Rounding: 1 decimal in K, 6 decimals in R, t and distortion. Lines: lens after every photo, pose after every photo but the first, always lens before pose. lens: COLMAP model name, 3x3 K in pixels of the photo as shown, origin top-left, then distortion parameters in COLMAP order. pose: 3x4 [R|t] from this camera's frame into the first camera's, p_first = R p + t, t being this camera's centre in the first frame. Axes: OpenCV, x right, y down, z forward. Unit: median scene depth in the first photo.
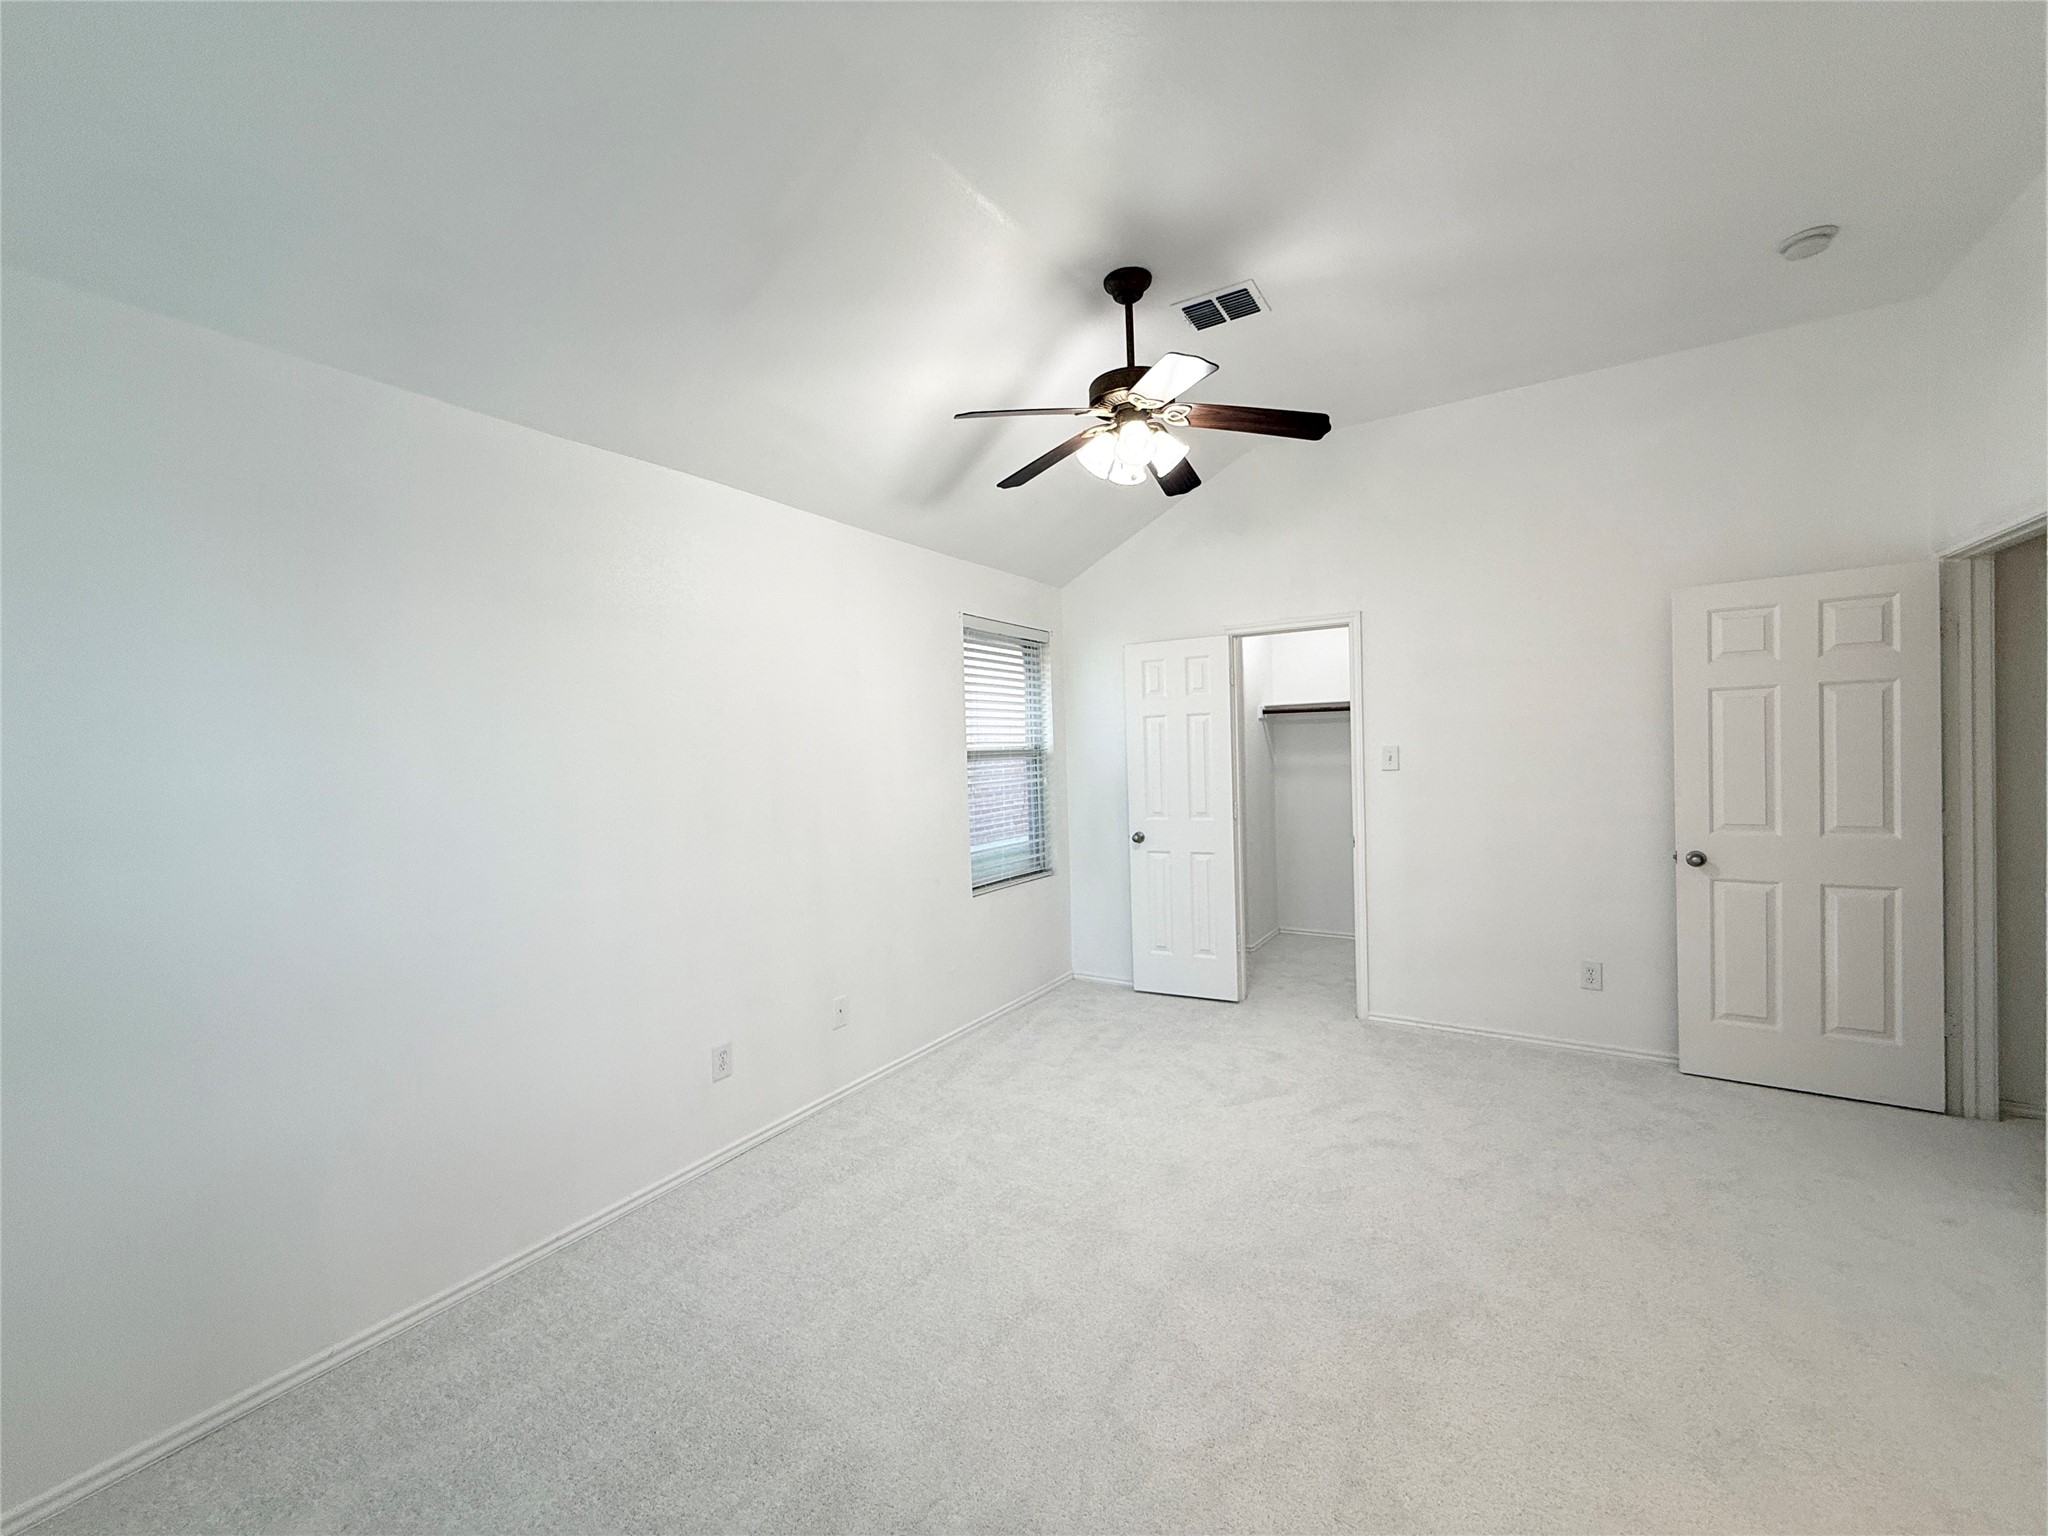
lens RADIAL K [[817.5, 0, 1016.8], [0, 817.5, 768.0], [0, 0, 1]] dist [0.000025, -0.000075]
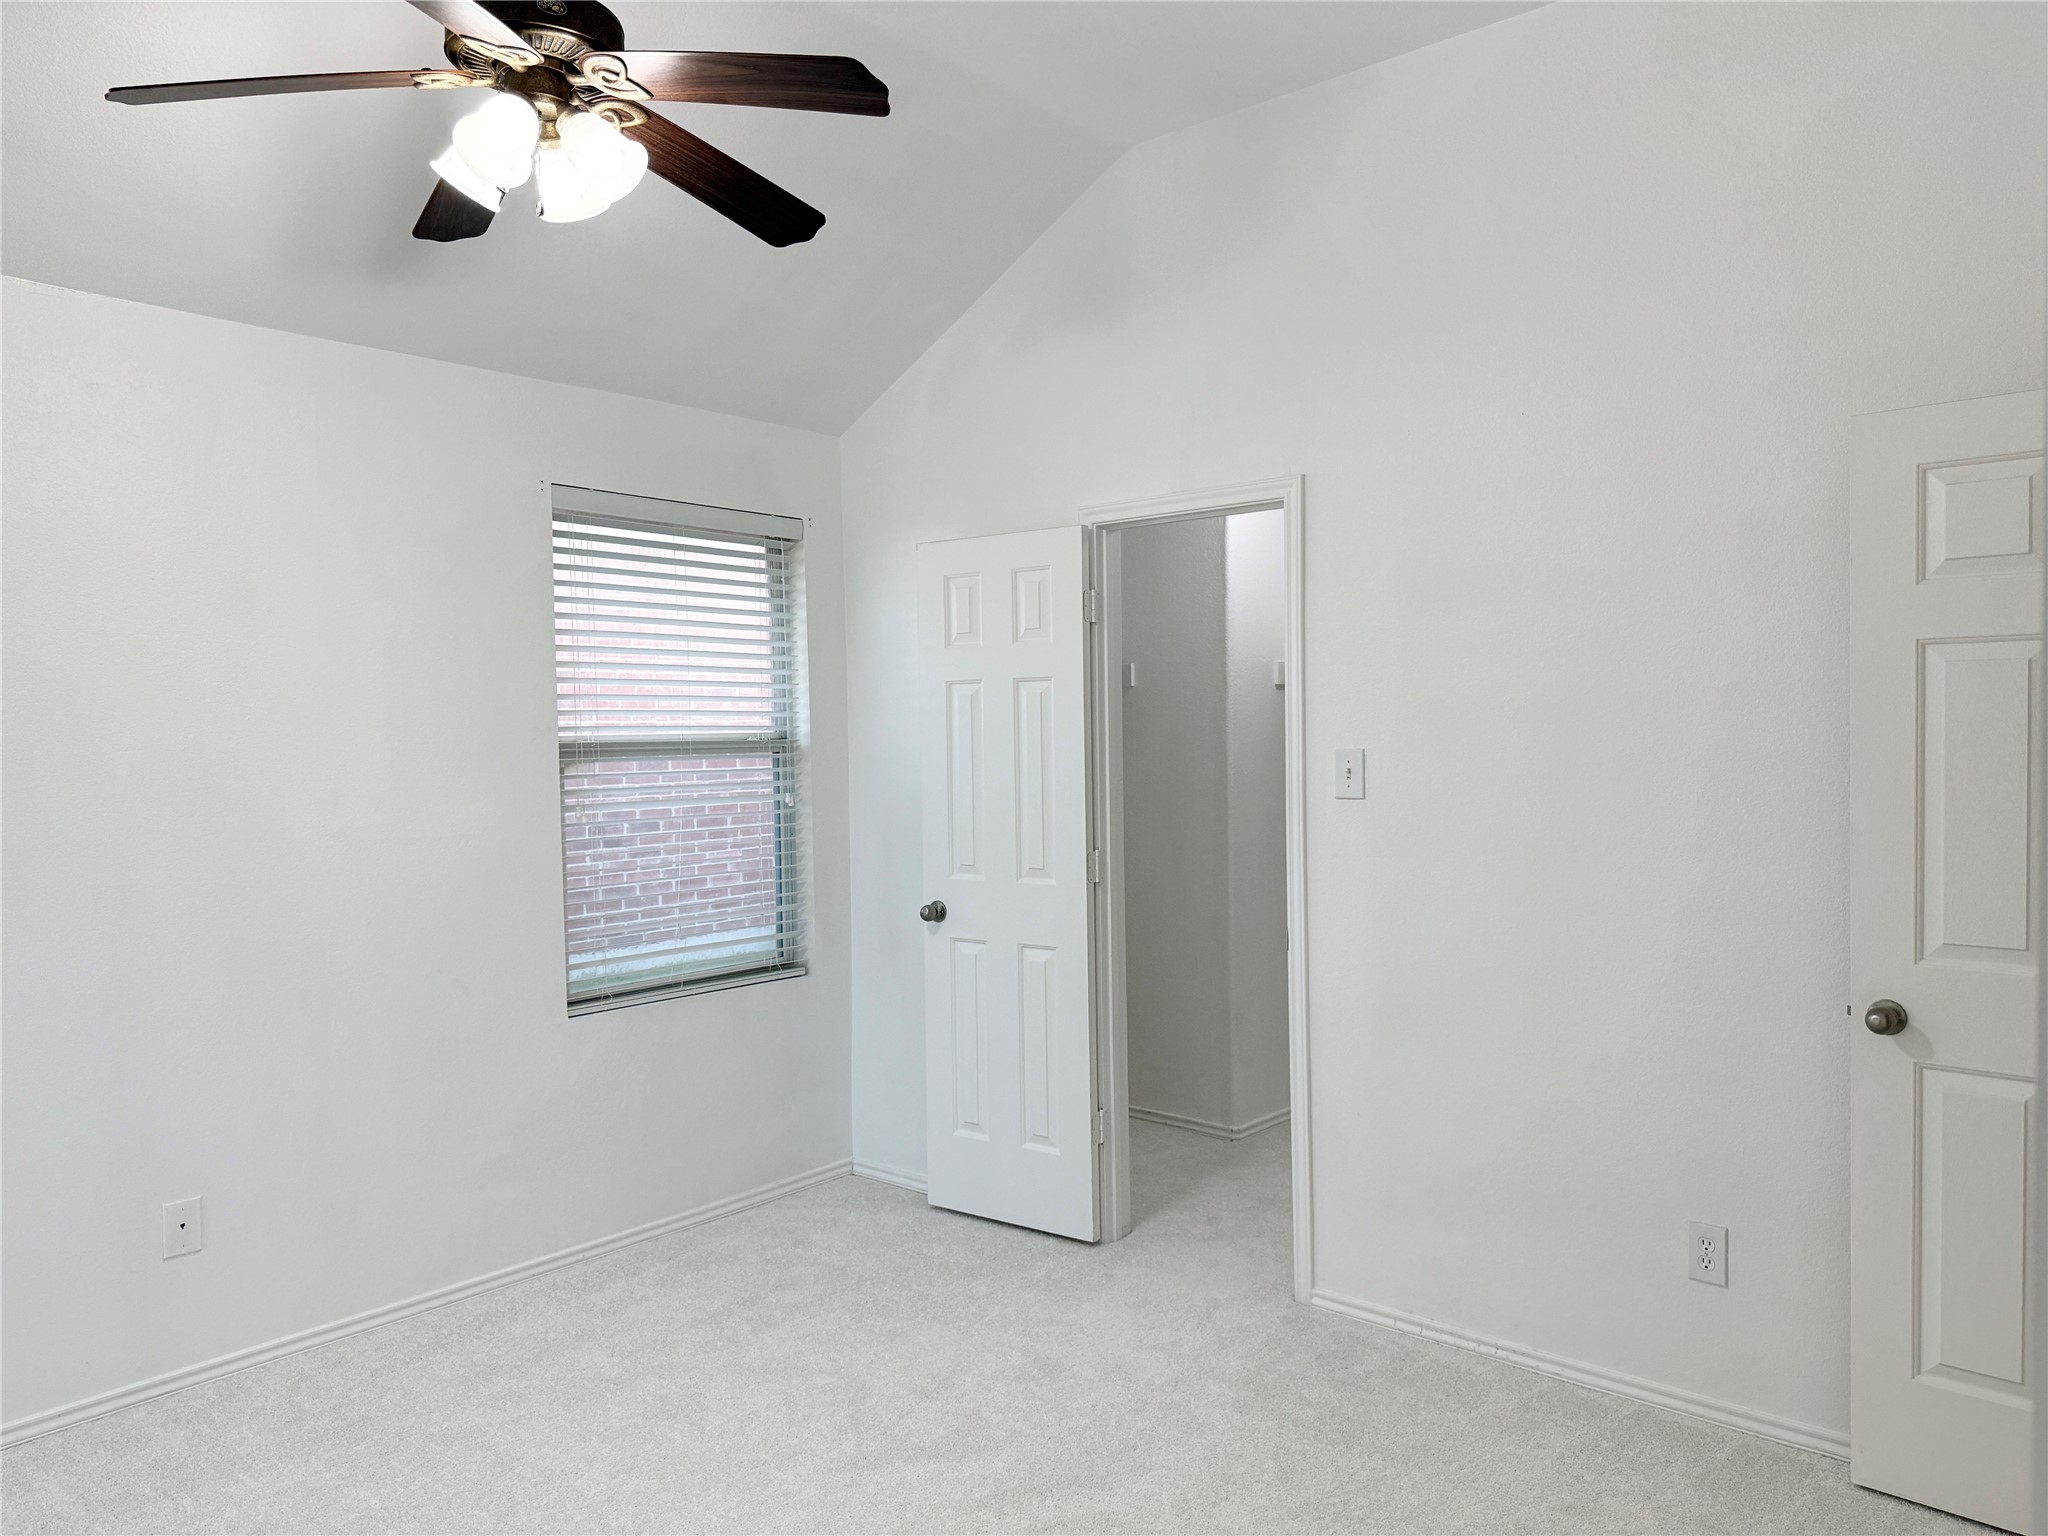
lens RADIAL K [[1439.1, 0, 1024.0], [0, 1439.1, 768.0], [0, 0, 1]] dist [0.130888, -0.170347]
pose [[0.989237, 0.020747, -0.144843, 0.452647], [-0.019591, 0.999764, 0.009402, -0.023165], [0.145004, -0.006463, 0.989410, 0.123602]]
